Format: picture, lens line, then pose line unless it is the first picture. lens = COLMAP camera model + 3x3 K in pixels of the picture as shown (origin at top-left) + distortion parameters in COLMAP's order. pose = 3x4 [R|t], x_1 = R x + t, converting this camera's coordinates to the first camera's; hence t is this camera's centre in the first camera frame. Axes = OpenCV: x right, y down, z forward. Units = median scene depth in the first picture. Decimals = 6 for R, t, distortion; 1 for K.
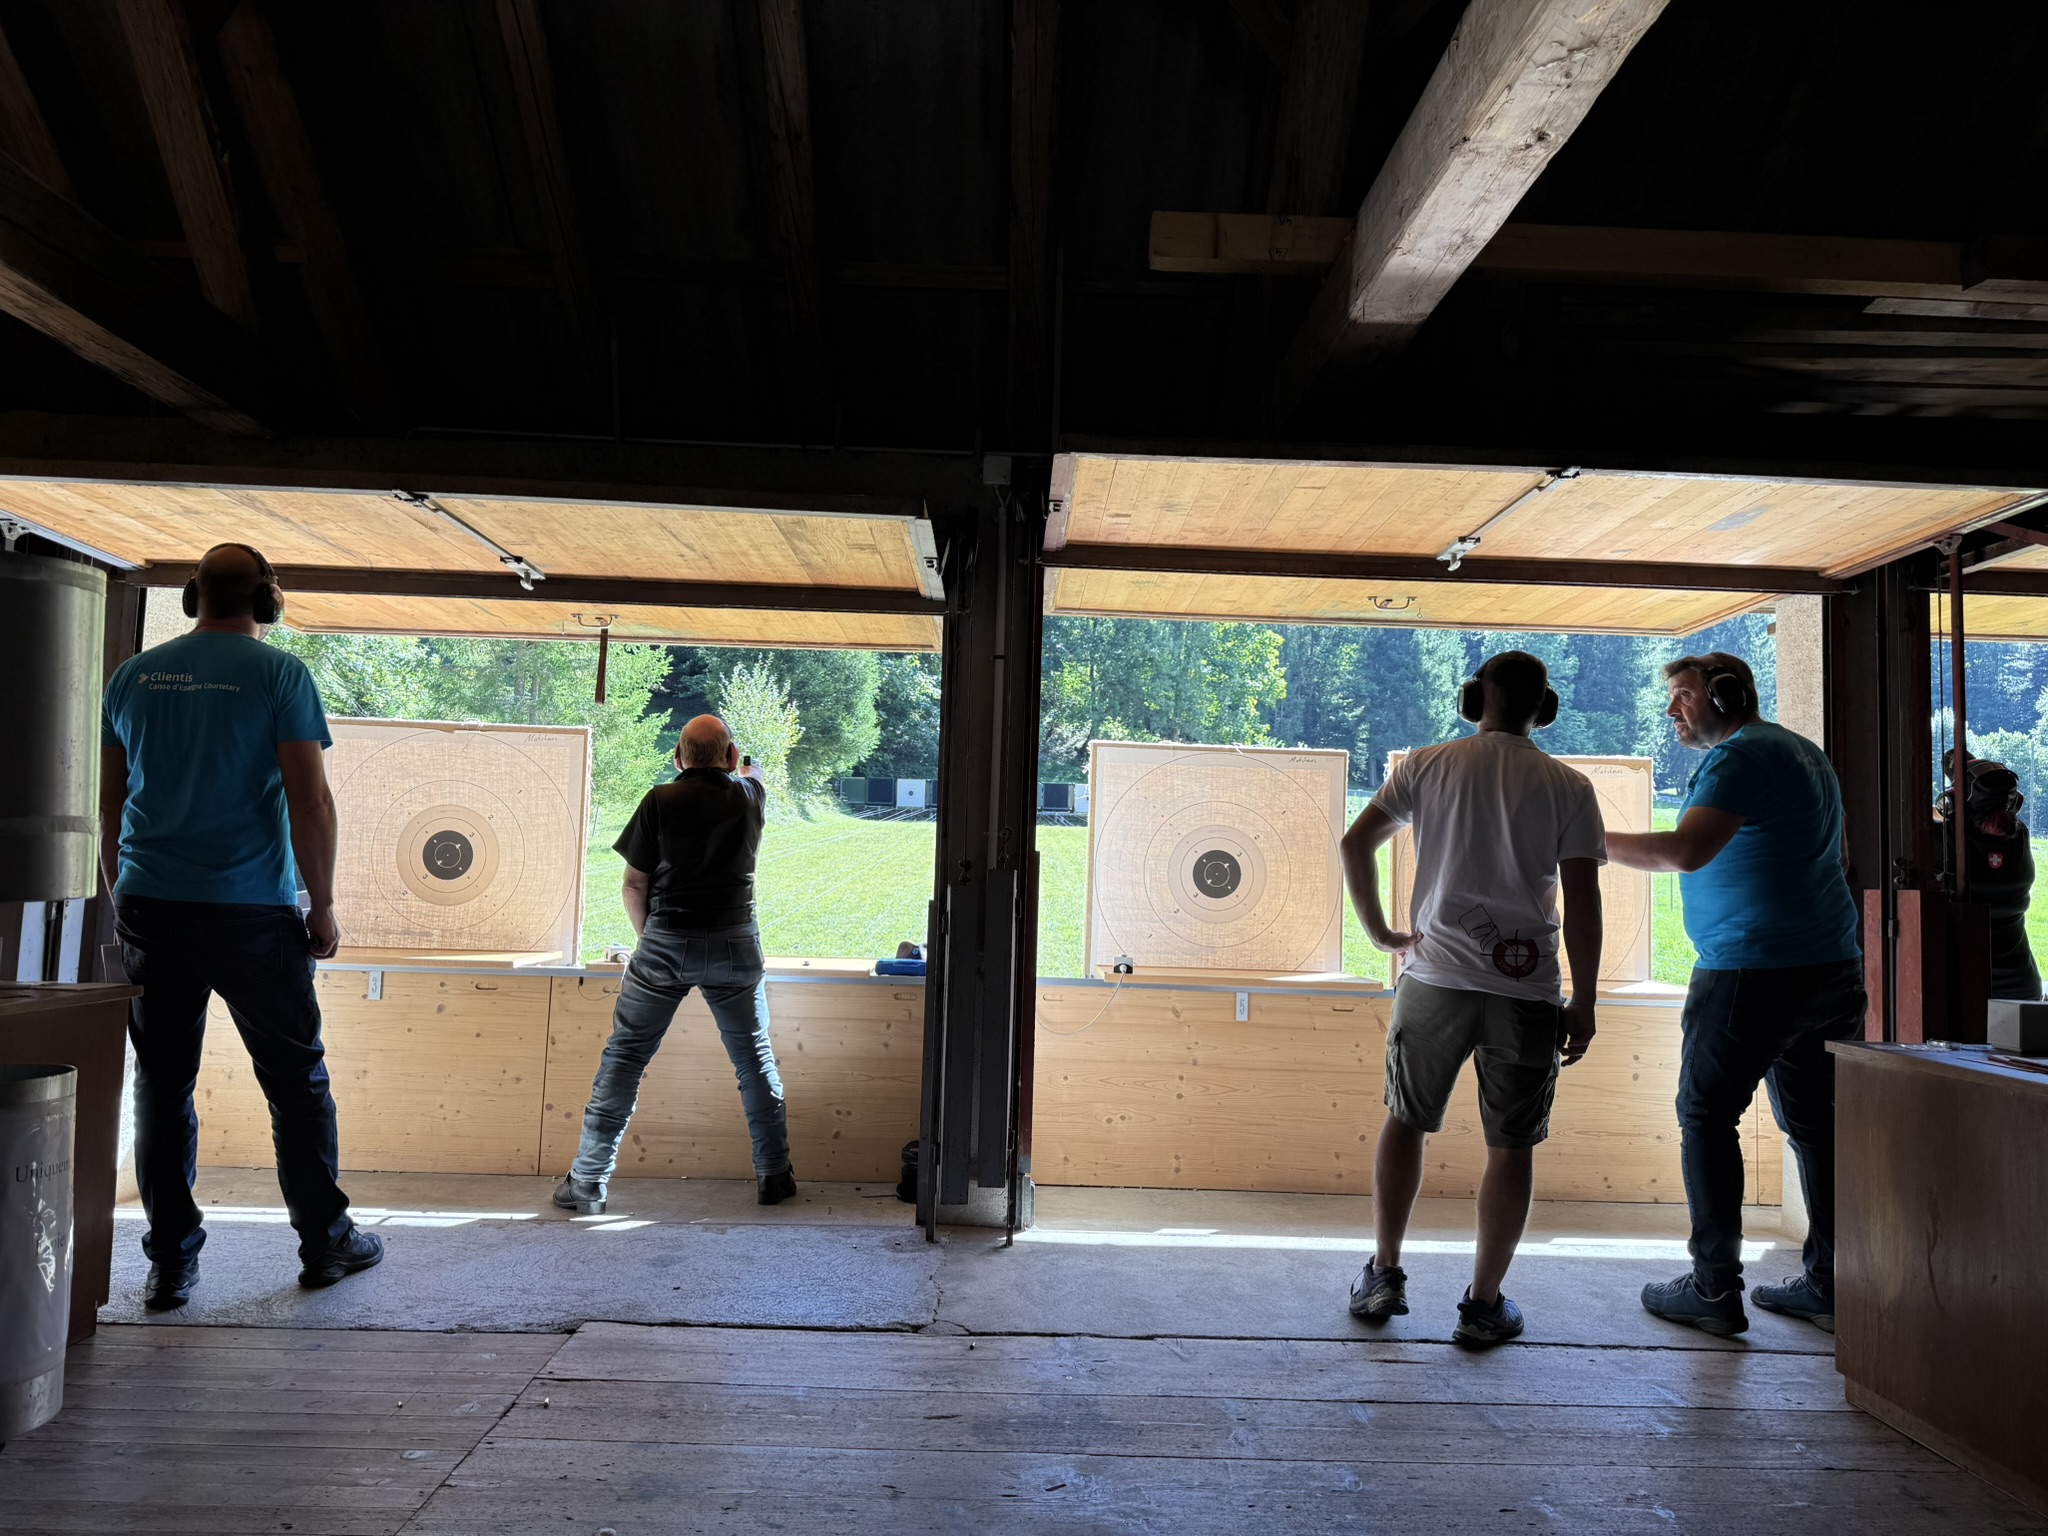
lens RADIAL K [[1419.4, 0, 1035.6], [0, 1419.4, 771.8], [0, 0, 1]] dist [0.145172, -0.247637]
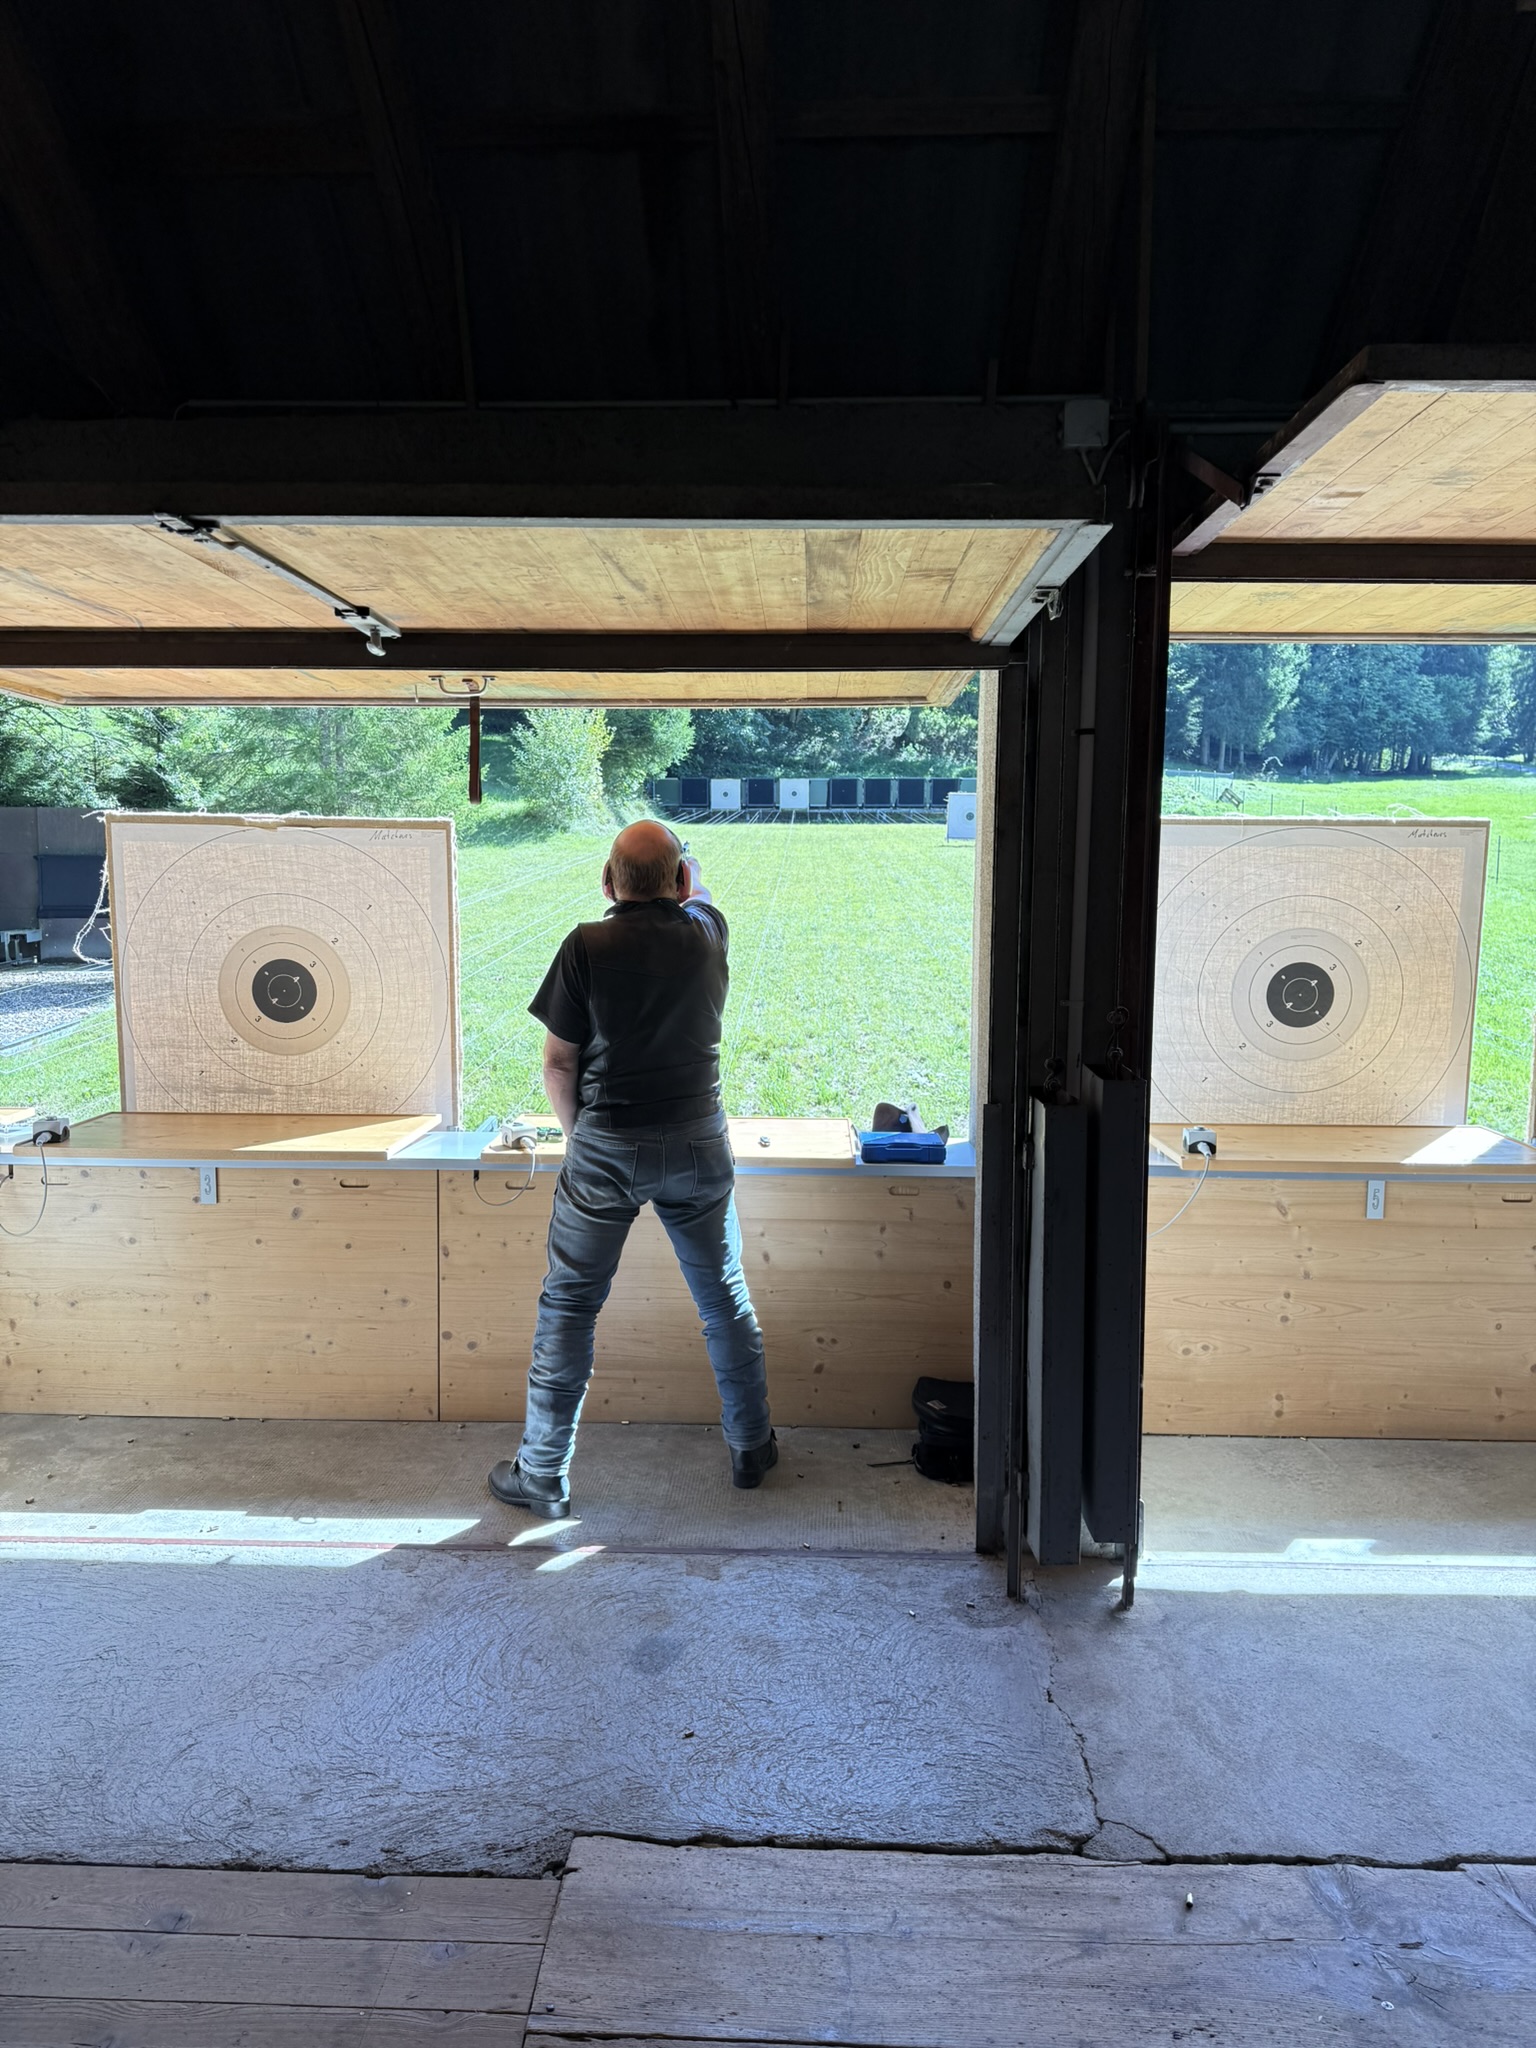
lens RADIAL K [[1419.4, 0, 757.2], [0, 1419.4, 1015.9], [0, 0, 1]] dist [0.145172, -0.247637]
pose [[0.998095, -0.018089, -0.058993, -0.134290], [0.028285, 0.983824, 0.176893, -0.070648], [0.054839, -0.178224, 0.982461, 0.314784]]
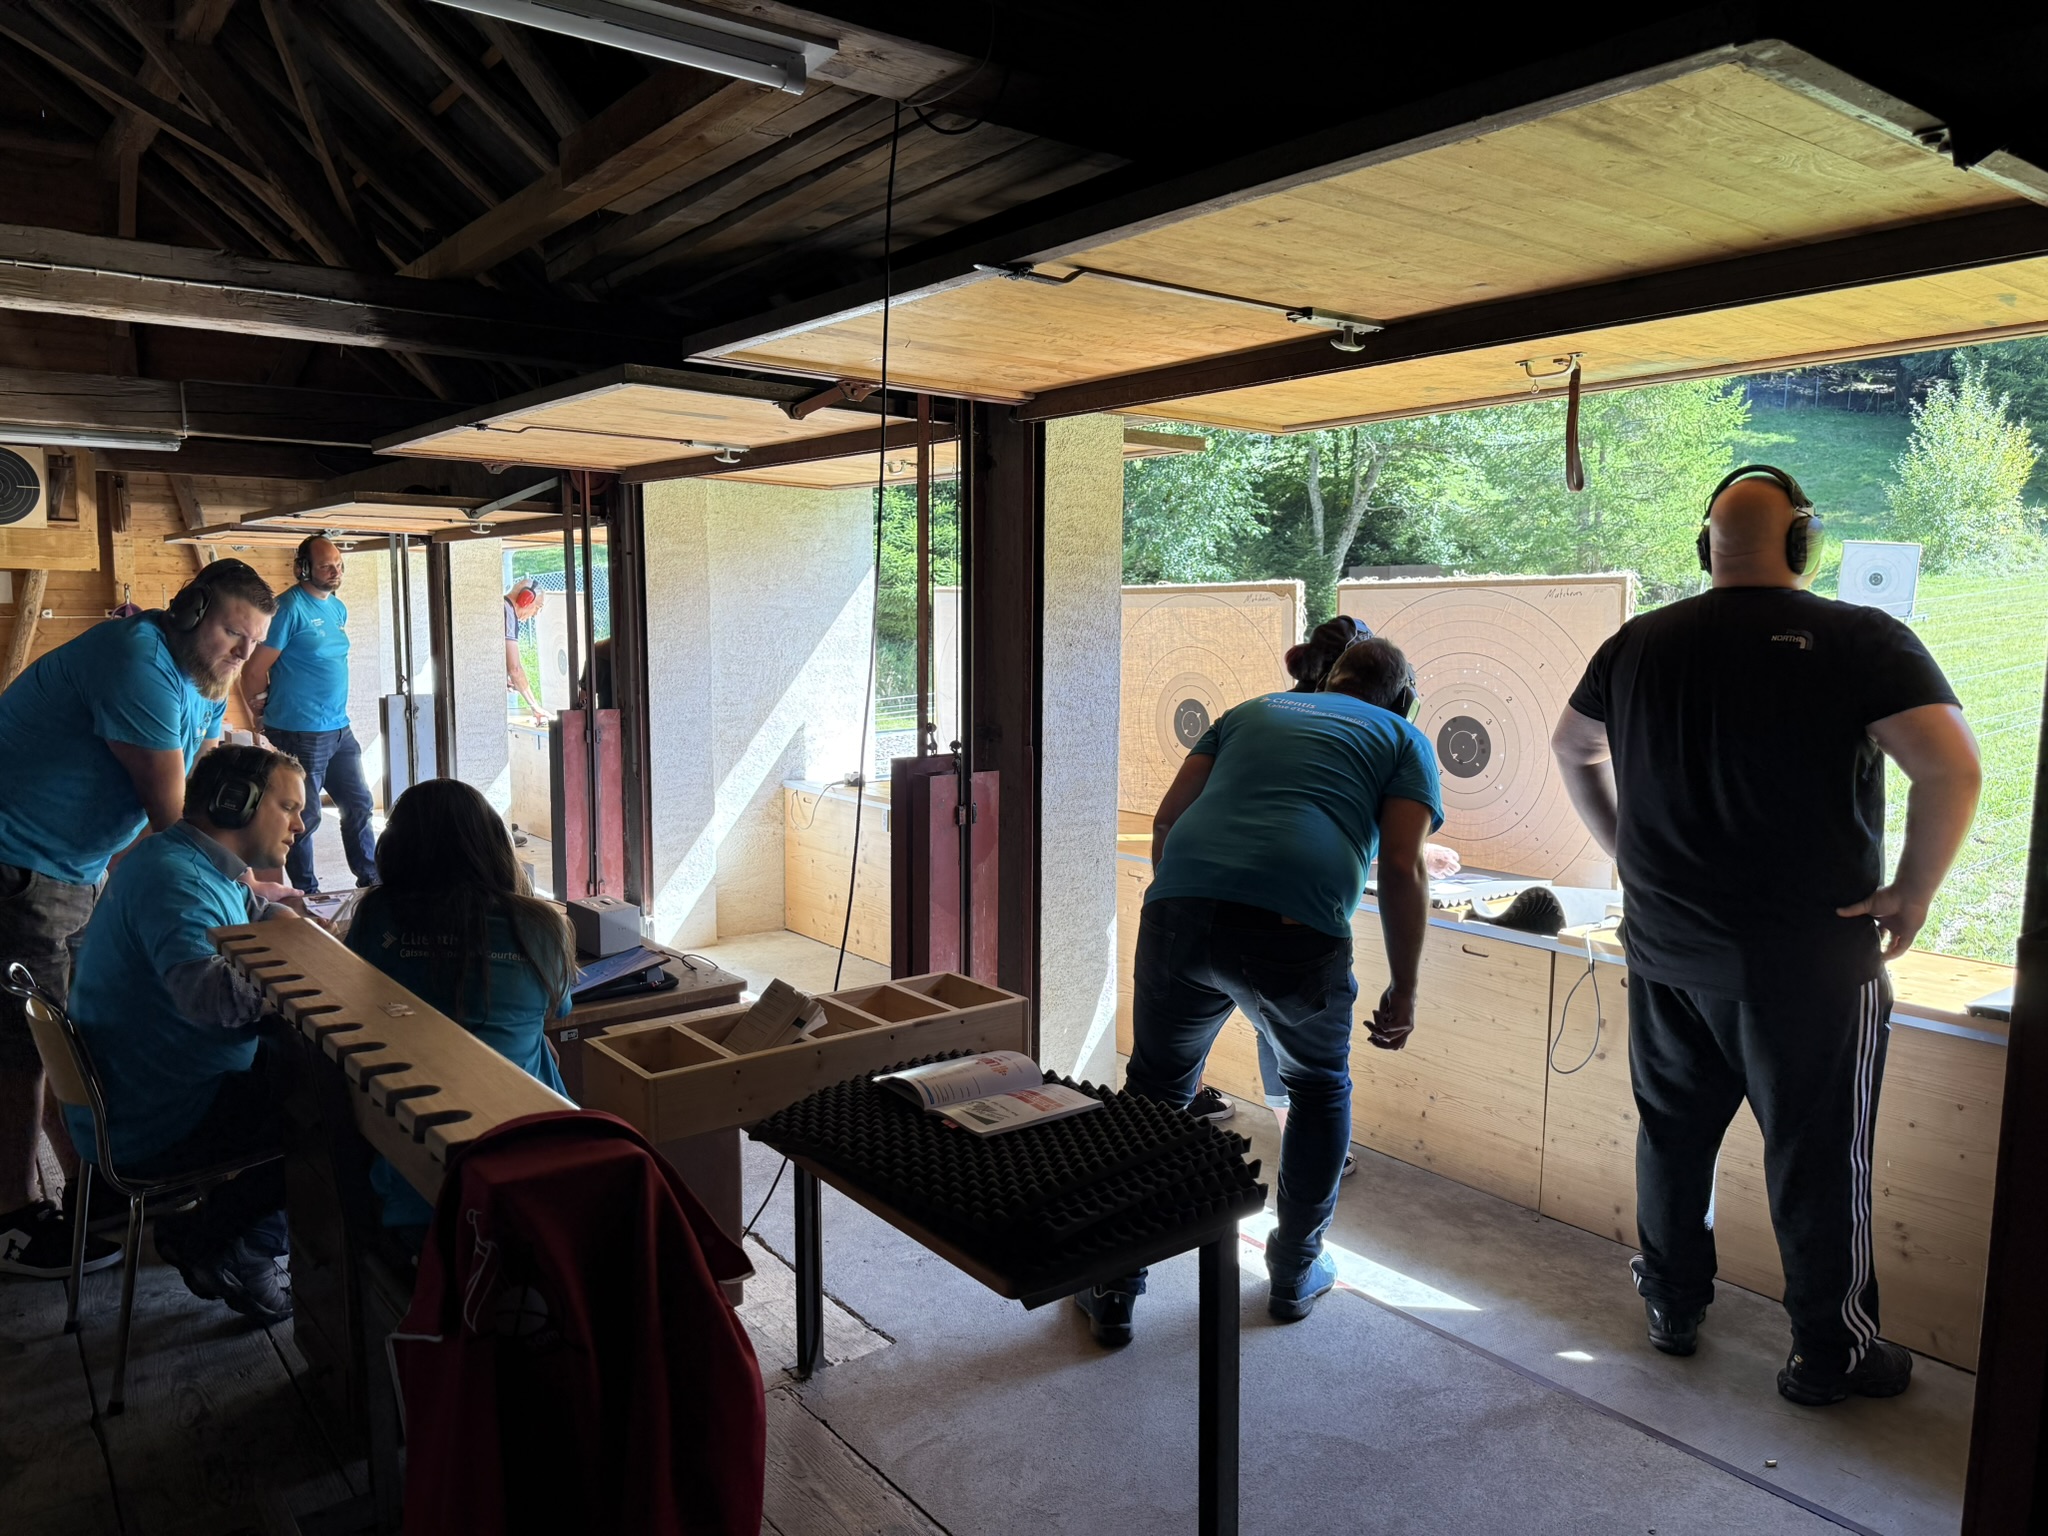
lens RADIAL K [[1436.9, 0, 1029.2], [0, 1436.9, 774.3], [0, 0, 1]] dist [0.066898, -0.075439]
pose [[0.590781, 0.066157, -0.804115, 1.290906], [0.073254, 0.988118, 0.135116, -0.030877], [0.803499, -0.138728, 0.578916, 0.444992]]
